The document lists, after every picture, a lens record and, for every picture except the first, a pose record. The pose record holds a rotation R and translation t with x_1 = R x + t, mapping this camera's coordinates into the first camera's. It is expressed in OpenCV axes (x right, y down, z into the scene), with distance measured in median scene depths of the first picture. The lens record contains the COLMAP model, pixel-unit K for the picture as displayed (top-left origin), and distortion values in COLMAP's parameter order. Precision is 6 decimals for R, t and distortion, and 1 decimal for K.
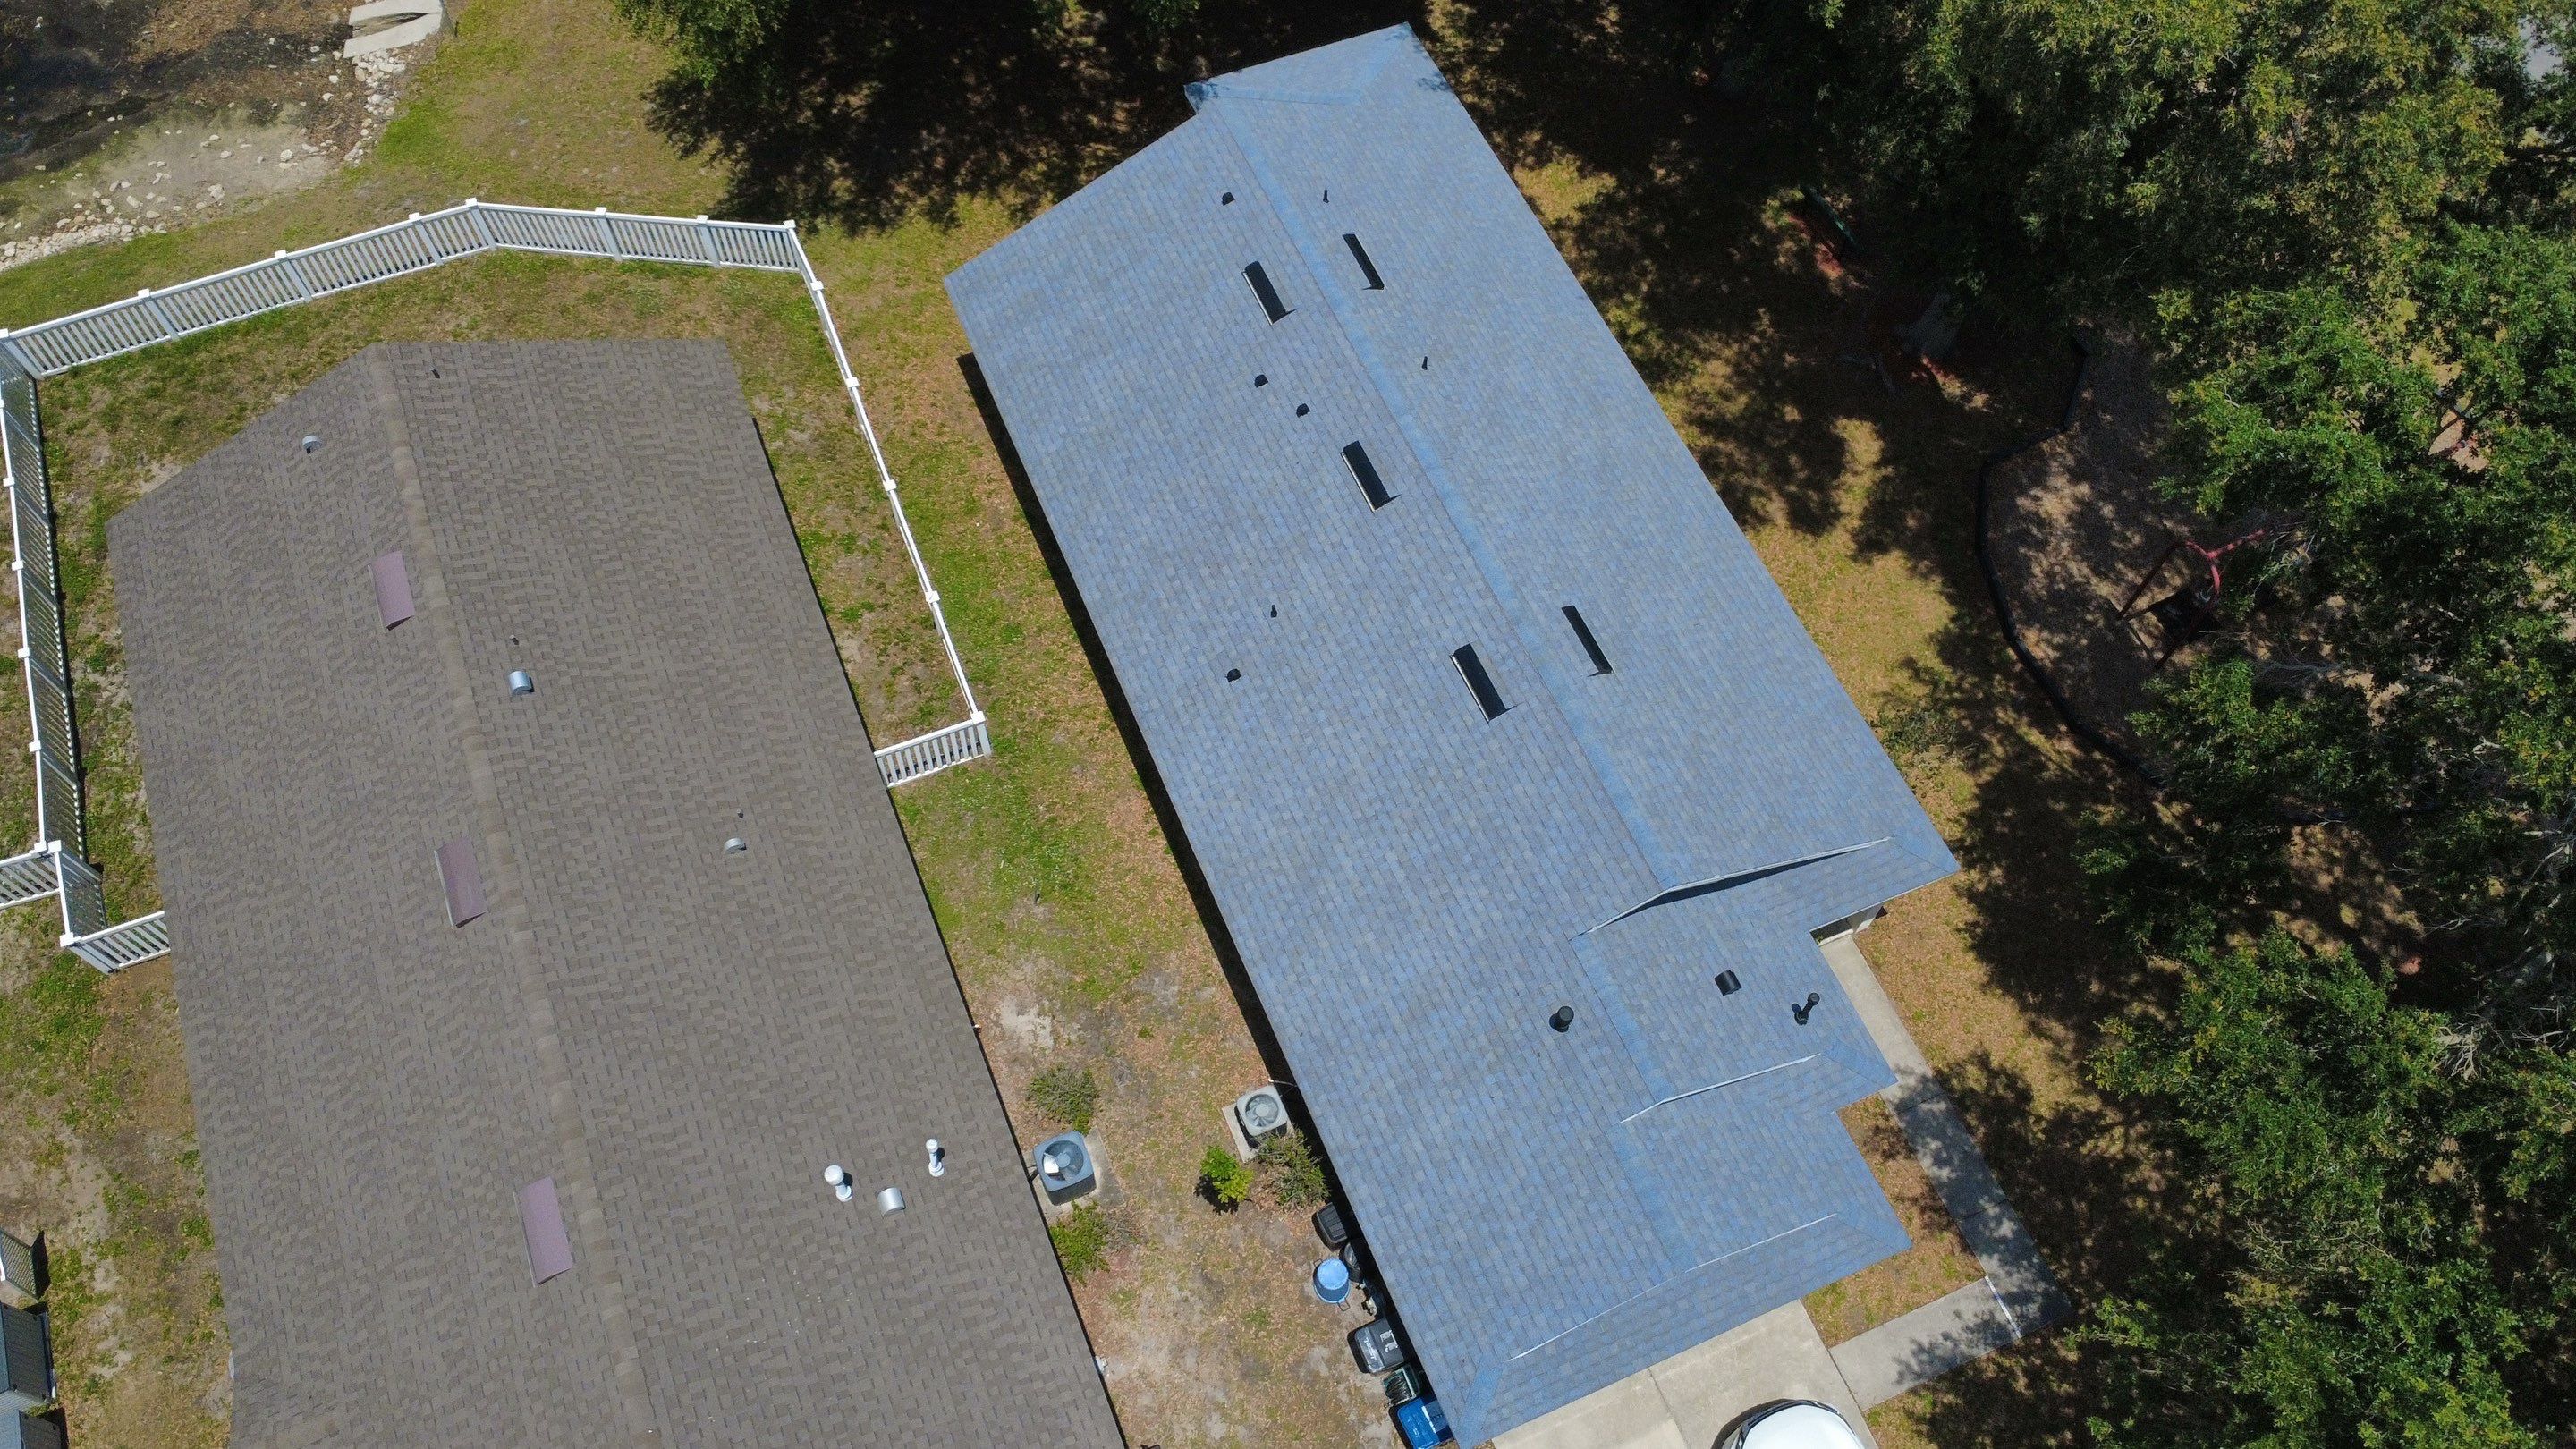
lens RADIAL K [[1884.5, 0, 1290.2], [0, 1884.5, 710.9], [0, 0, 1]] dist [0.010383, -0.017718]
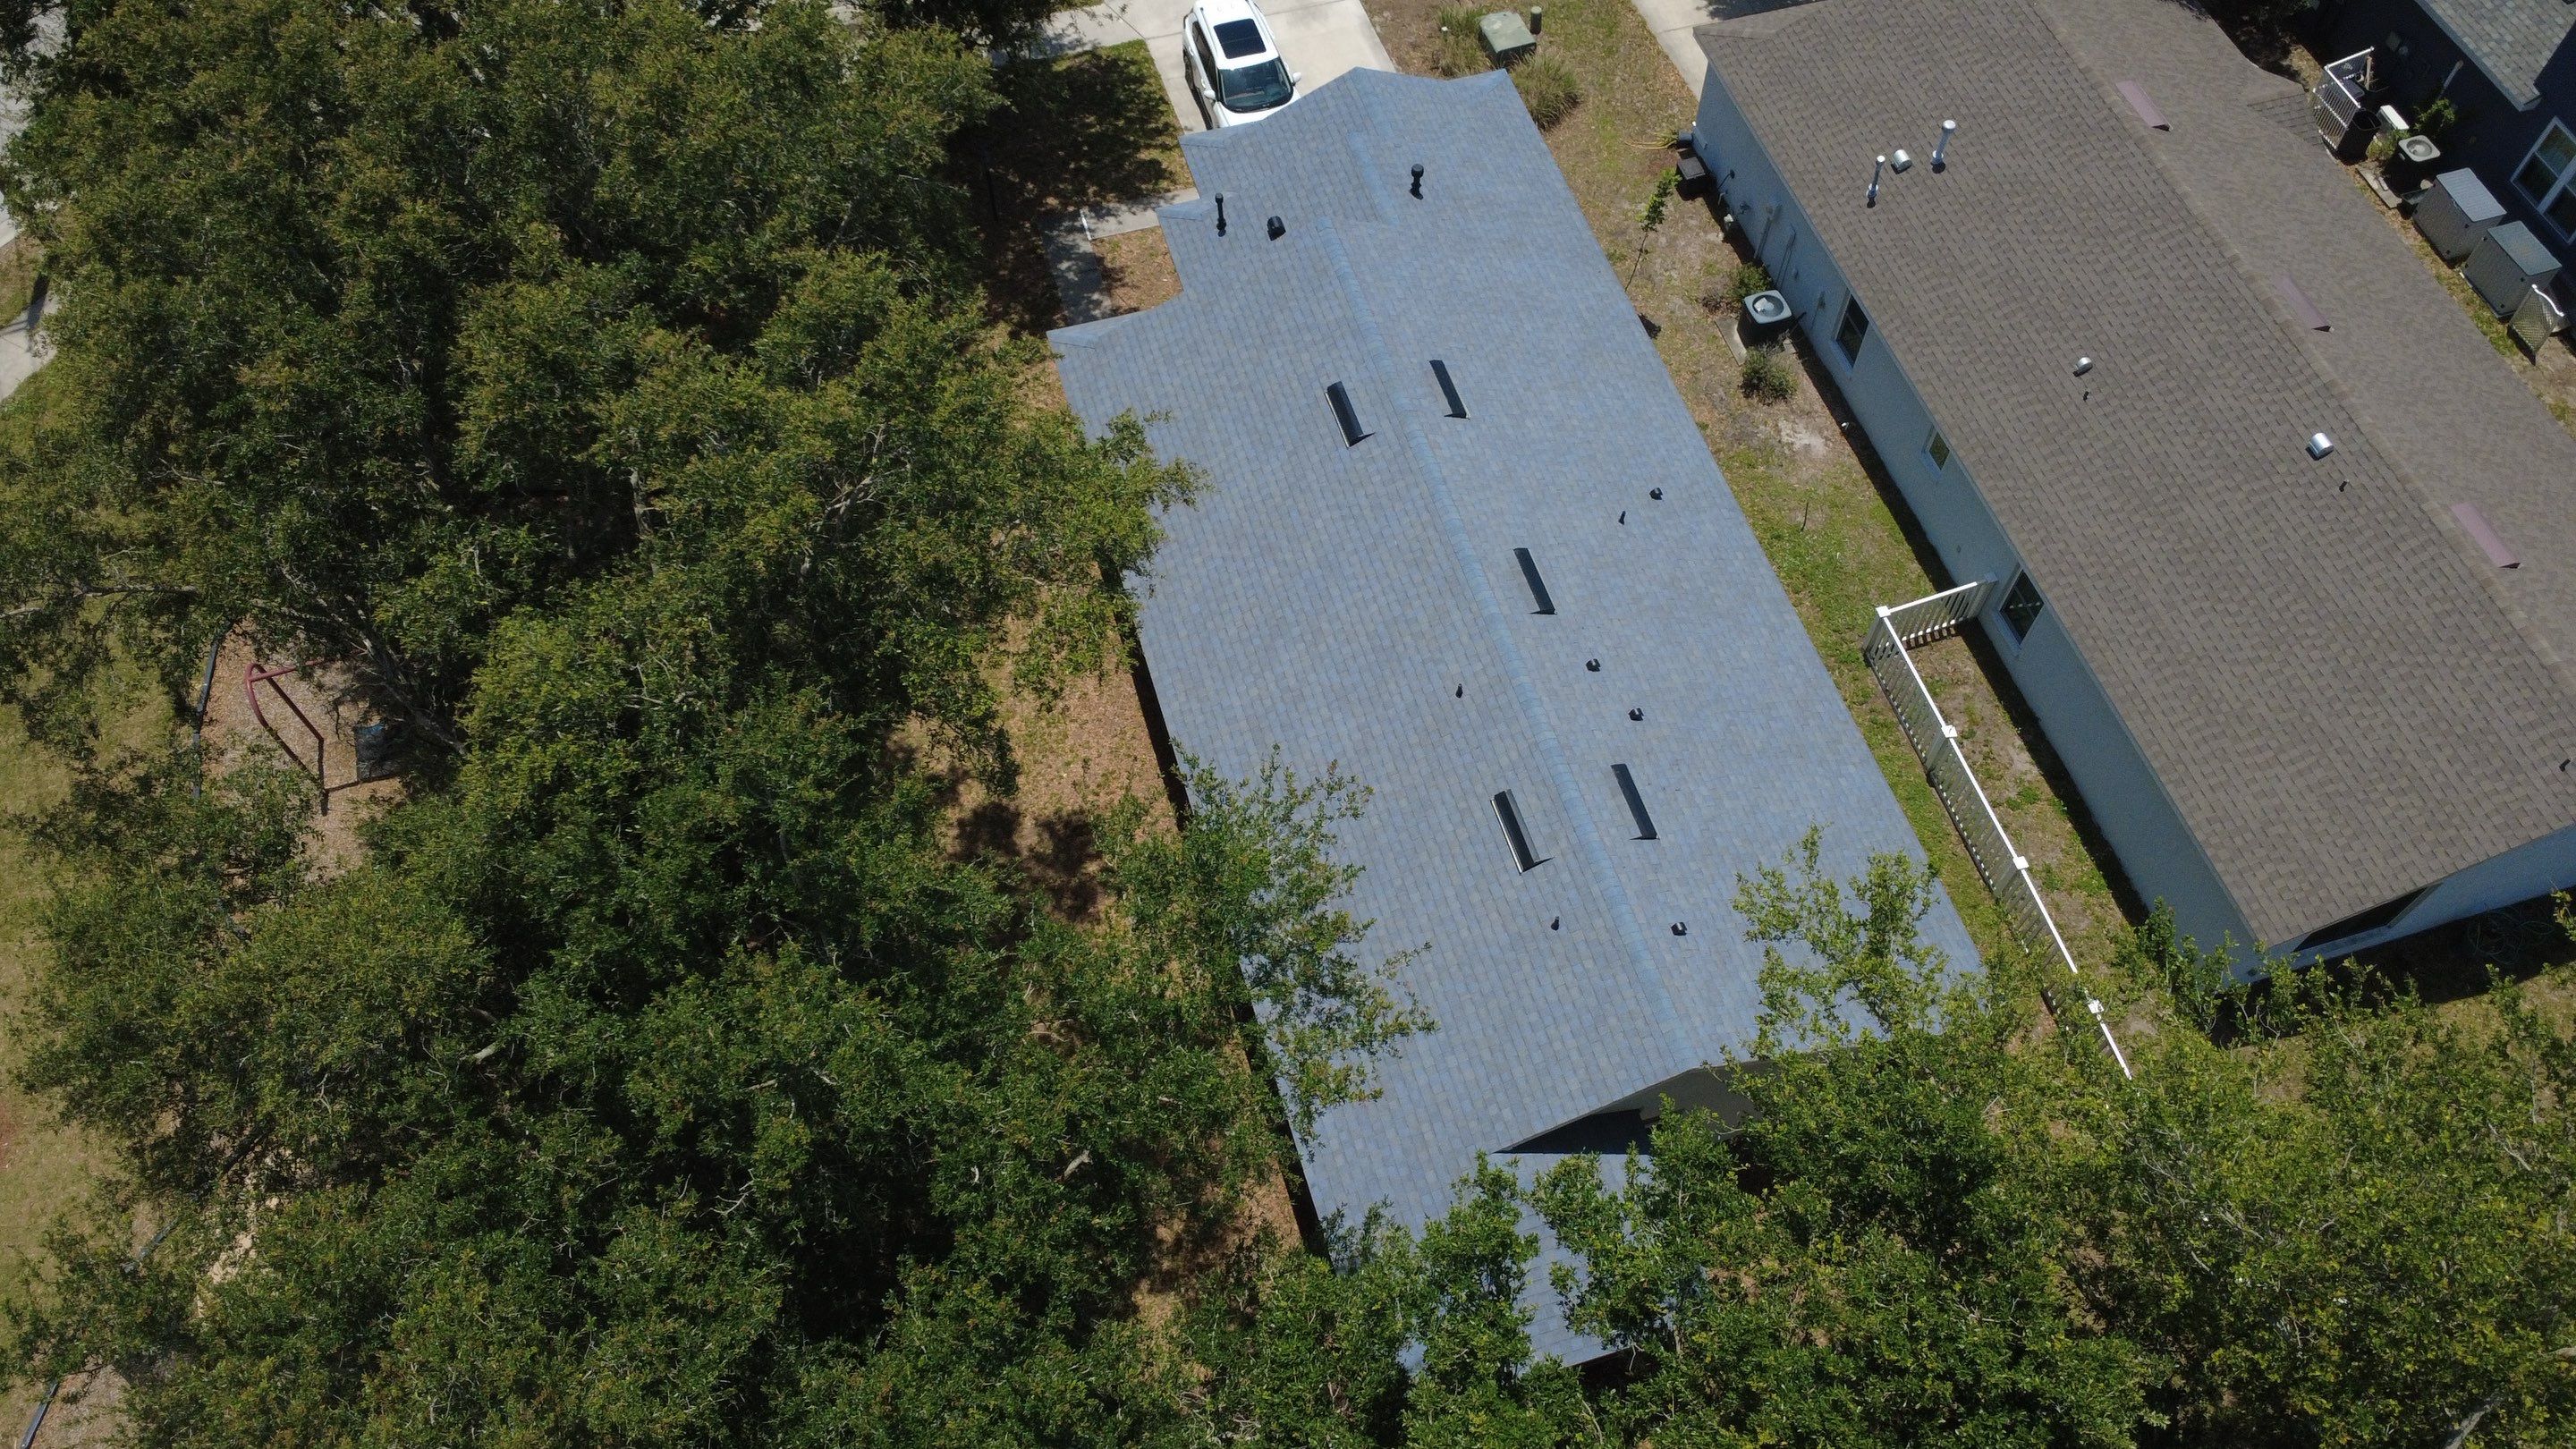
lens RADIAL K [[1884.5, 0, 1280.3], [0, 1884.5, 726.4], [0, 0, 1]] dist [0.010383, -0.017718]
pose [[-0.992941, -0.105060, 0.055054, 0.107231], [0.099010, -0.478576, 0.872446, -1.011633], [-0.065312, 0.871738, 0.485600, 0.586373]]
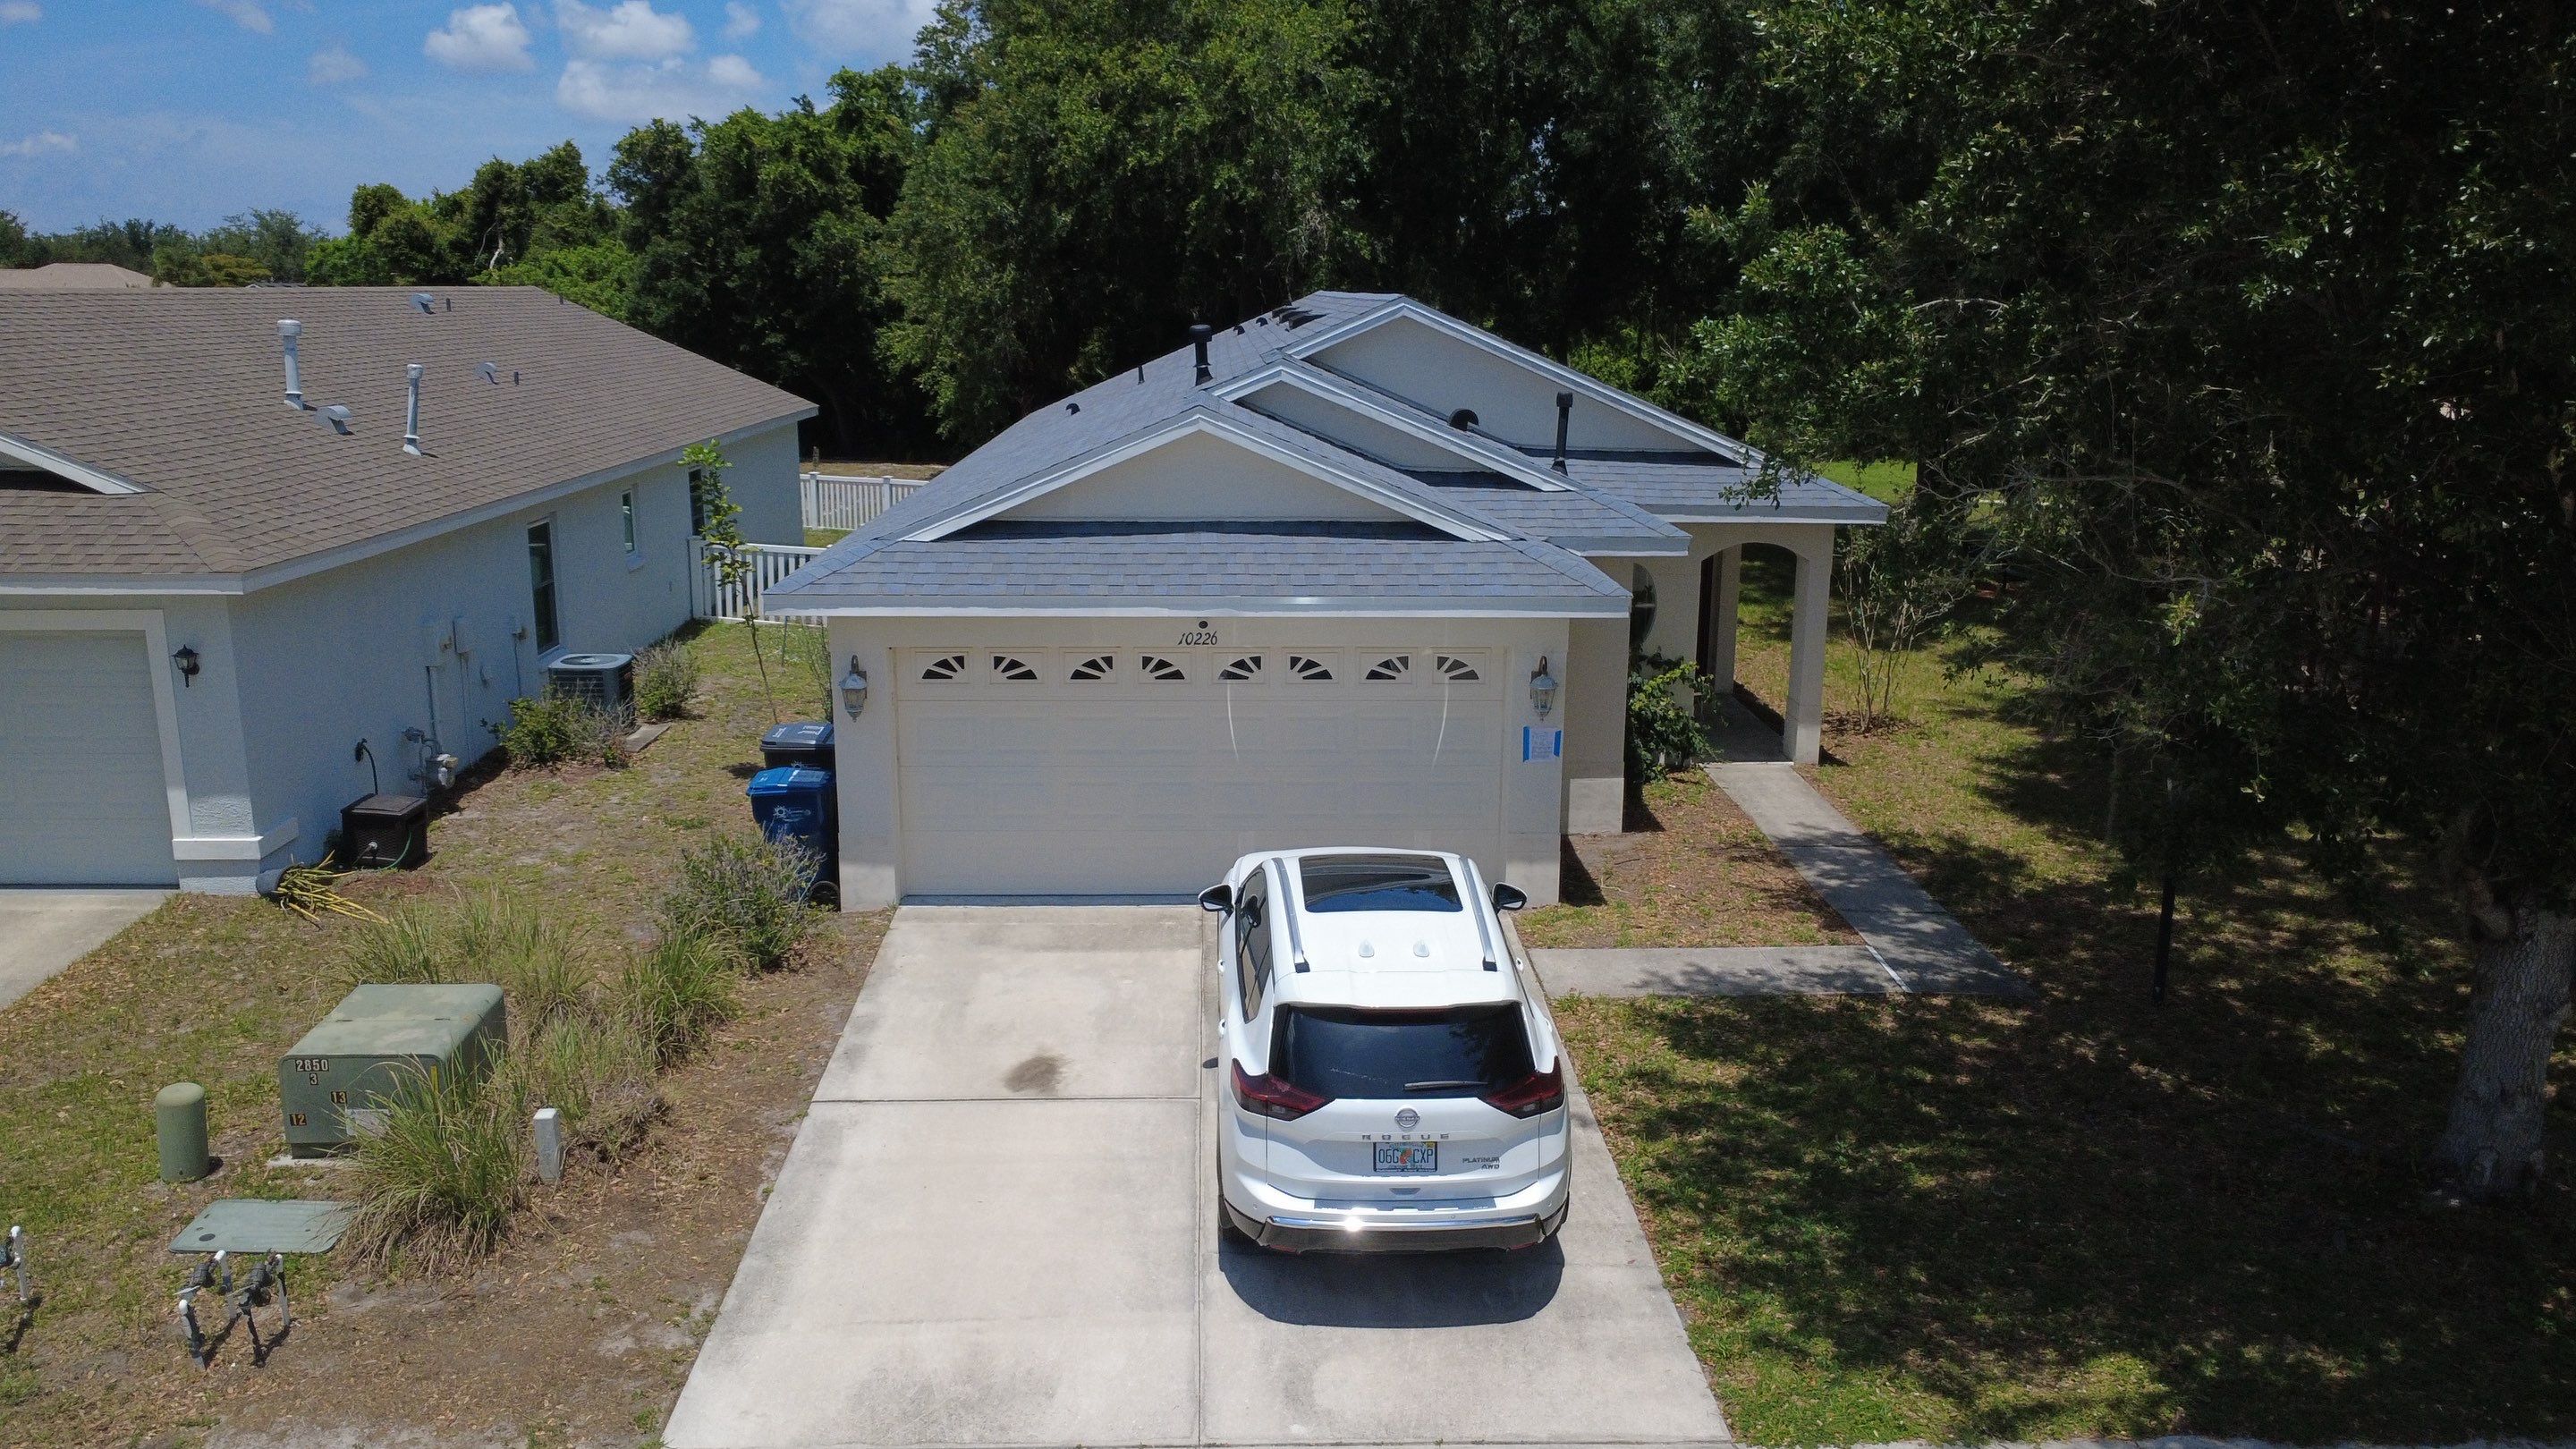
lens RADIAL K [[1884.5, 0, 1288.3], [0, 1884.5, 715.3], [0, 0, 1]] dist [0.010383, -0.017718]
pose [[0.933197, 0.068347, -0.352805, 0.375307], [-0.307814, 0.658666, -0.686593, 0.631457], [0.185454, 0.749325, 0.635704, 0.544699]]
